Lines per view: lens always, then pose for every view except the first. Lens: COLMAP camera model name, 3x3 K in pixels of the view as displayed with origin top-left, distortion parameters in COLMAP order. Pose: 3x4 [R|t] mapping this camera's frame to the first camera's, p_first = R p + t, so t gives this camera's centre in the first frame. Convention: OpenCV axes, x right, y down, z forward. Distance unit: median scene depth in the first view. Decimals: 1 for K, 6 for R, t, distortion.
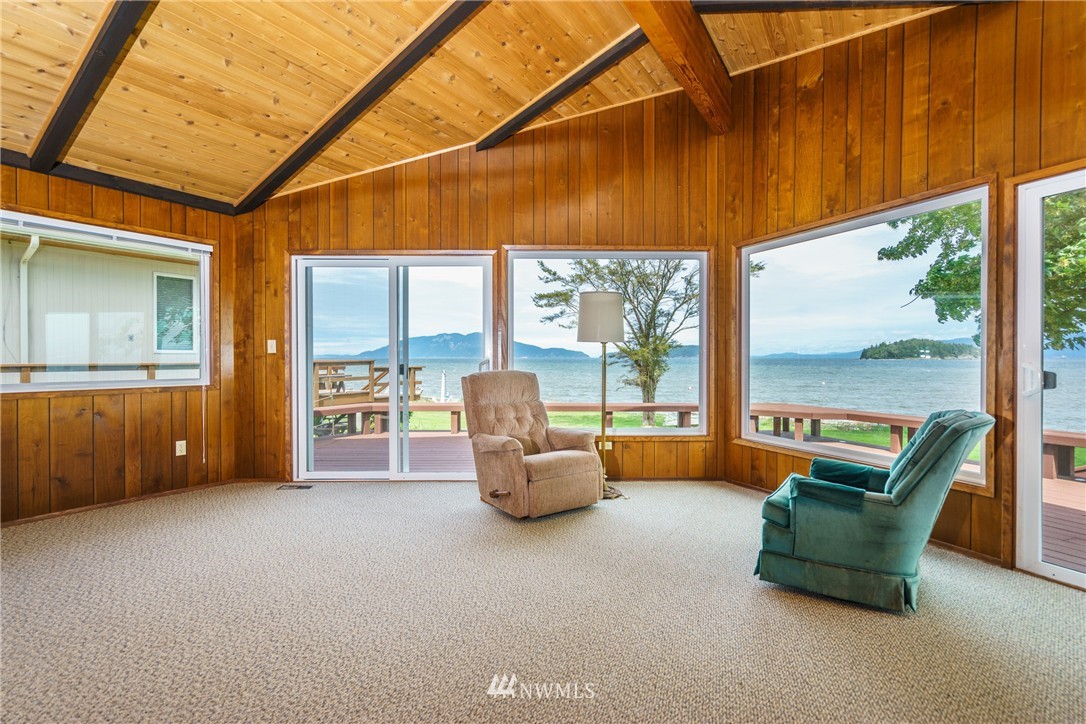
lens RADIAL K [[506.8, 0, 546.0], [0, 506.8, 359.9], [0, 0, 1]] dist [0.002478, 0.000149]
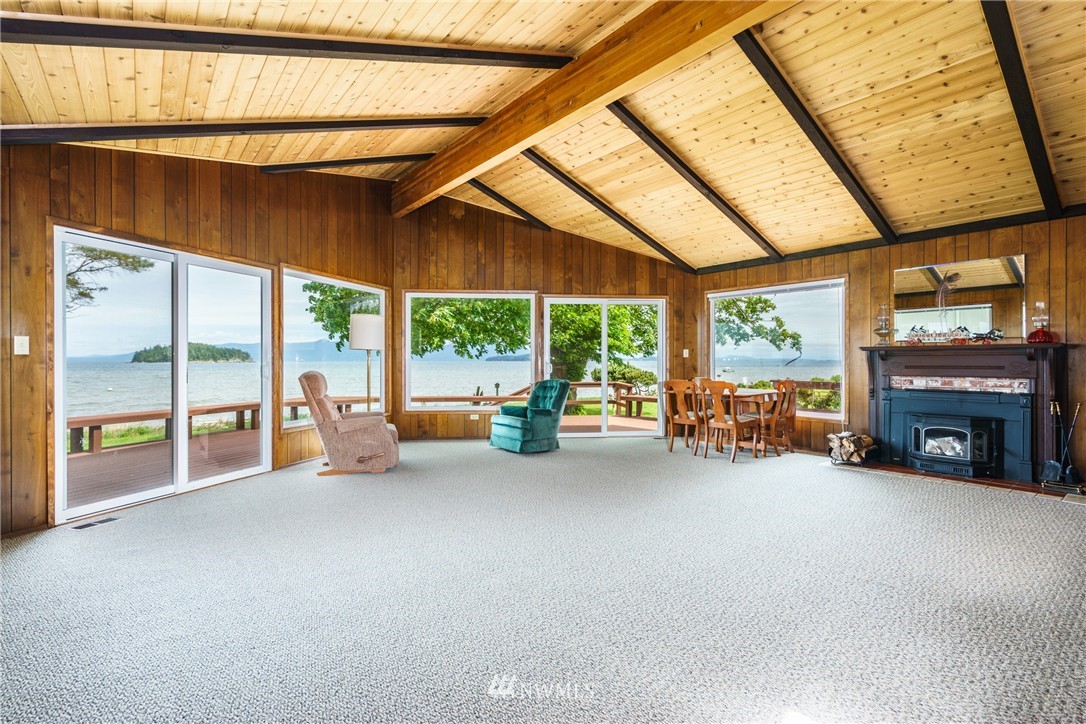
lens RADIAL K [[507.1, 0, 543.0], [0, 507.1, 362.0], [0, 0, 1]] dist [-0.001485, -0.000550]
pose [[0.324547, -0.003027, 0.945865, -1.413221], [0.005490, 0.999984, 0.001317, 0.000181], [-0.945854, 0.004765, 0.324559, 0.102646]]
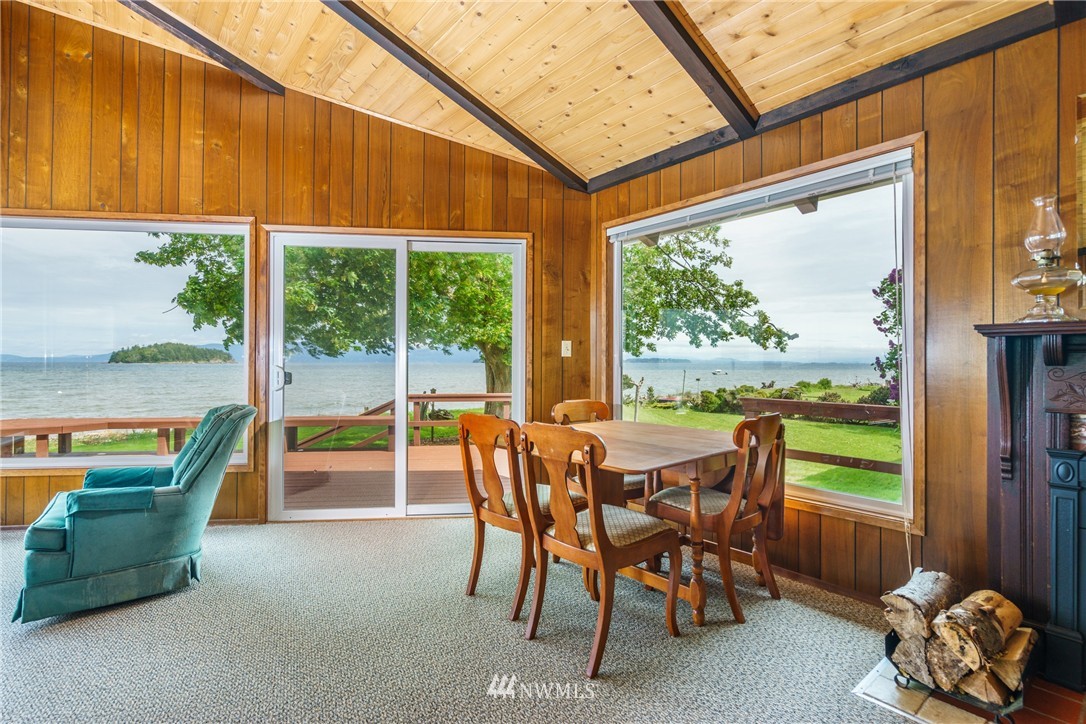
lens RADIAL K [[507.1, 0, 543.0], [0, 507.1, 362.0], [0, 0, 1]] dist [-0.001485, -0.000550]
pose [[0.302517, 0.002173, 0.953142, -0.095460], [0.001522, 0.999995, -0.002763, 0.000353], [-0.953143, 0.002286, 0.302512, -0.066789]]
